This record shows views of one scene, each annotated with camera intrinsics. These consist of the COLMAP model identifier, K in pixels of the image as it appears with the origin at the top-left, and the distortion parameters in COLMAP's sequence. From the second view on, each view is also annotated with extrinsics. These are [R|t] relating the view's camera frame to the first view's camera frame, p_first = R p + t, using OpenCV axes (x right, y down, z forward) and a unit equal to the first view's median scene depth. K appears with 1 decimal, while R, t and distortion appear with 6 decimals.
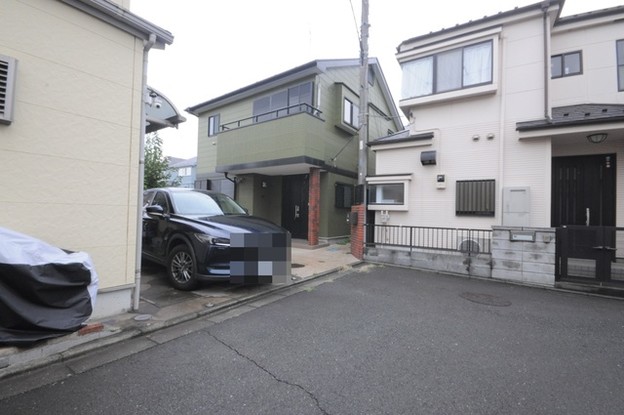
lens RADIAL K [[271.8, 0, 308.8], [0, 271.8, 207.4], [0, 0, 1]] dist [0.007664, -0.013969]
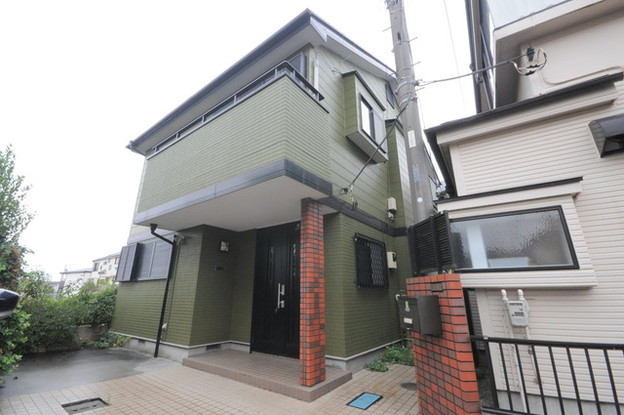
lens RADIAL K [[272.6, 0, 309.6], [0, 272.6, 206.3], [0, 0, 1]] dist [0.002104, 0.000176]
pose [[0.999547, -0.027866, -0.011381, 0.029333], [0.023321, 0.955980, -0.292503, 0.007804], [0.019031, 0.292105, 0.956197, 0.686909]]
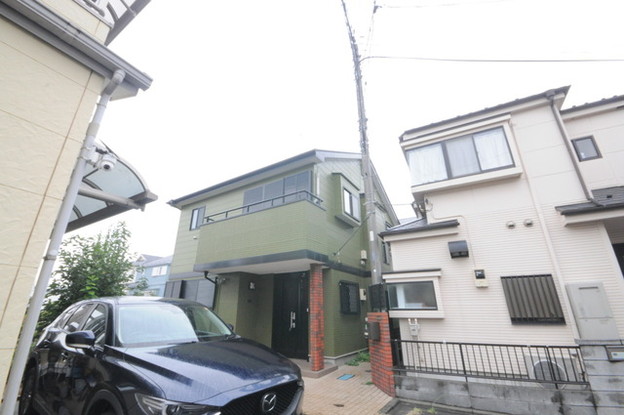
lens RADIAL K [[271.8, 0, 308.8], [0, 271.8, 207.4], [0, 0, 1]] dist [0.007664, -0.013969]
pose [[0.997926, -0.003922, 0.064244, -0.067265], [0.025684, 0.939491, -0.341609, -0.030731], [-0.059017, 0.342551, 0.937644, 0.209022]]
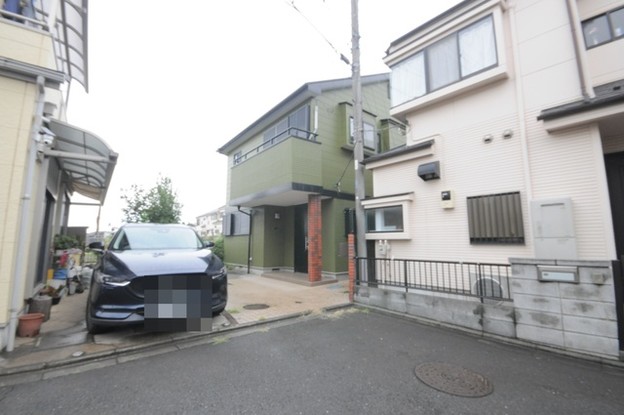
lens RADIAL K [[271.8, 0, 308.8], [0, 271.8, 207.4], [0, 0, 1]] dist [0.007664, -0.013969]
pose [[0.962125, -0.059480, -0.266041, 0.311696], [0.028344, 0.992444, -0.119379, 0.006998], [0.271132, 0.107316, 0.956541, 0.162451]]
